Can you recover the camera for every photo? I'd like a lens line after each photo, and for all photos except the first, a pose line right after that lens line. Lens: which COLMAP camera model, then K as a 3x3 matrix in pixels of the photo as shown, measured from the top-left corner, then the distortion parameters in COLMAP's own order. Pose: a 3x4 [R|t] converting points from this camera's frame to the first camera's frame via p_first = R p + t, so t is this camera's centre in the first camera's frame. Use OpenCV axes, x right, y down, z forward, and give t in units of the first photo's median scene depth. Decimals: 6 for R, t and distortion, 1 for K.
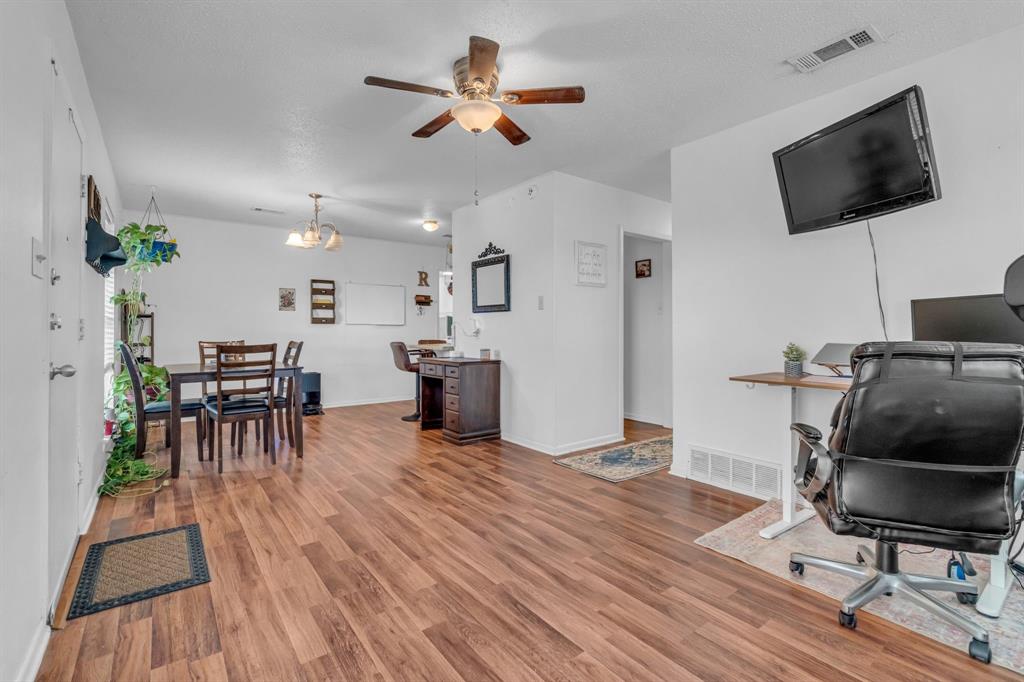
lens RADIAL K [[467.9, 0, 513.1], [0, 467.9, 327.8], [0, 0, 1]] dist [-0.002030, 0.000067]
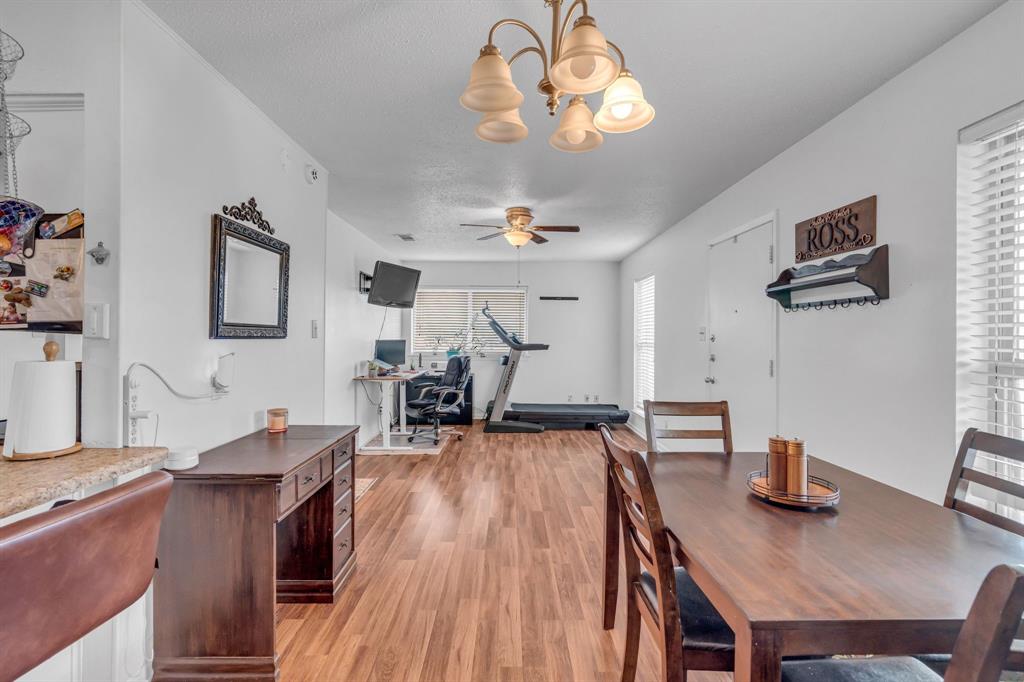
lens RADIAL K [[461.0, 0, 510.0], [0, 461.0, 335.8], [0, 0, 1]] dist [-0.001938, 0.001387]
pose [[-0.797740, -0.003142, 0.602994, -0.599945], [-0.008959, 0.999938, -0.006642, -0.037412], [-0.602936, -0.010701, -0.797718, 1.306750]]
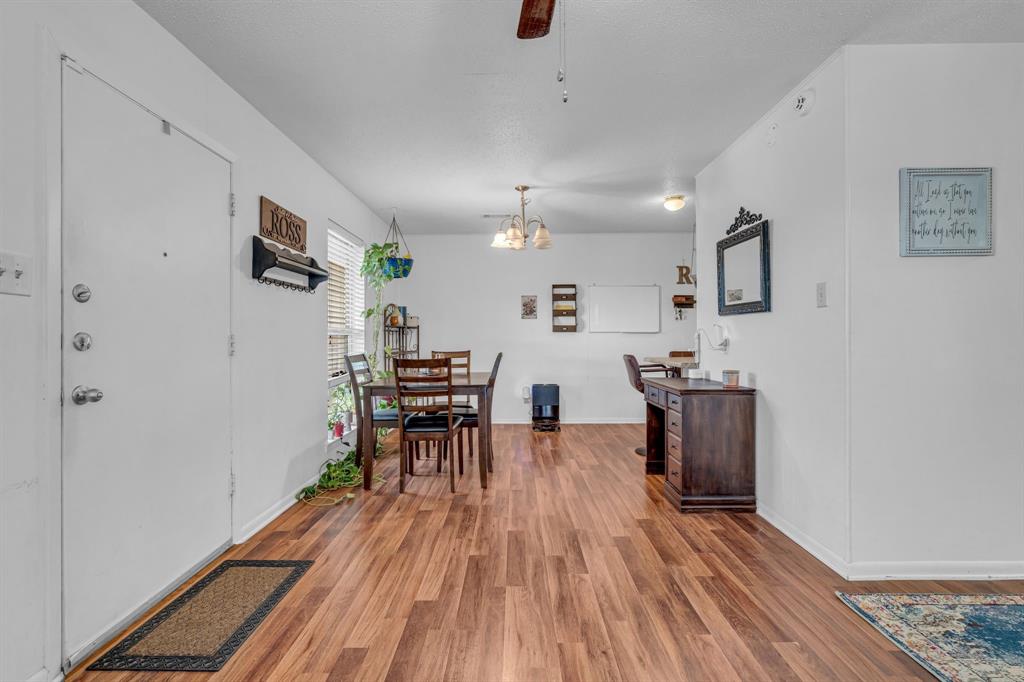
lens RADIAL K [[461.0, 0, 510.0], [0, 461.0, 335.8], [0, 0, 1]] dist [-0.001938, 0.001387]
pose [[0.790485, -0.001965, -0.612478, 0.095489], [0.006411, 0.999967, 0.005066, -0.009029], [0.612448, -0.007931, 0.790471, 0.312031]]
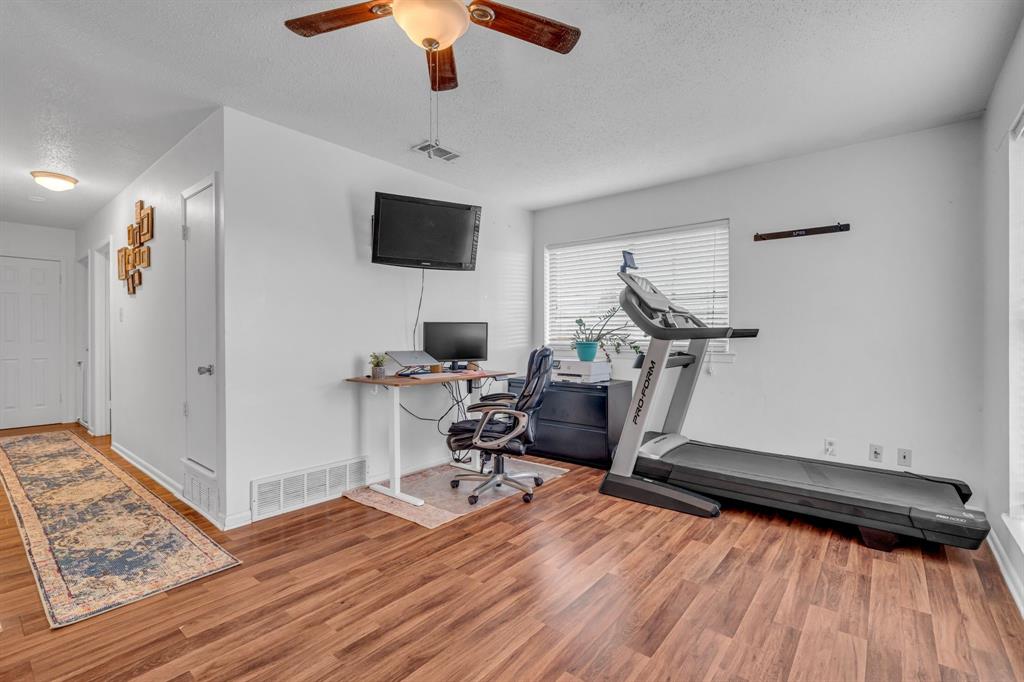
lens RADIAL K [[461.0, 0, 510.0], [0, 461.0, 335.8], [0, 0, 1]] dist [-0.001938, 0.001387]
pose [[-0.231853, -0.000794, 0.972750, -0.396329], [-0.004992, 0.999987, -0.000373, -0.007000], [-0.972738, -0.004942, -0.231854, 0.565854]]
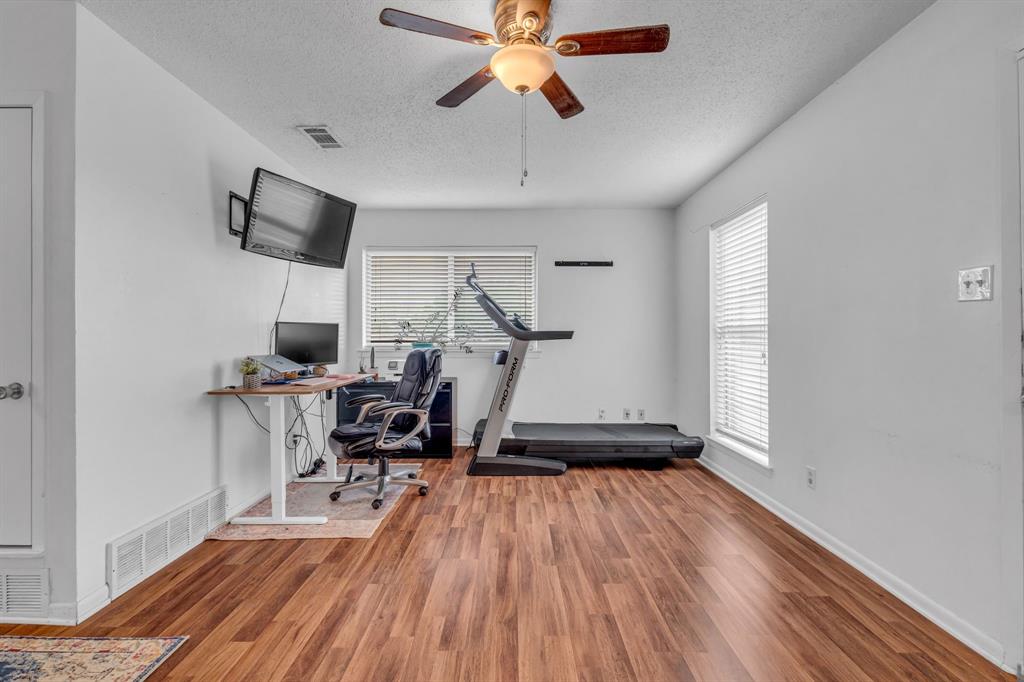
lens RADIAL K [[461.0, 0, 510.0], [0, 461.0, 335.8], [0, 0, 1]] dist [-0.001938, 0.001387]
pose [[-0.792444, 0.001116, 0.609943, -0.283352], [-0.003242, 0.999977, -0.006040, -0.006158], [-0.609936, -0.006764, -0.792422, 0.874269]]
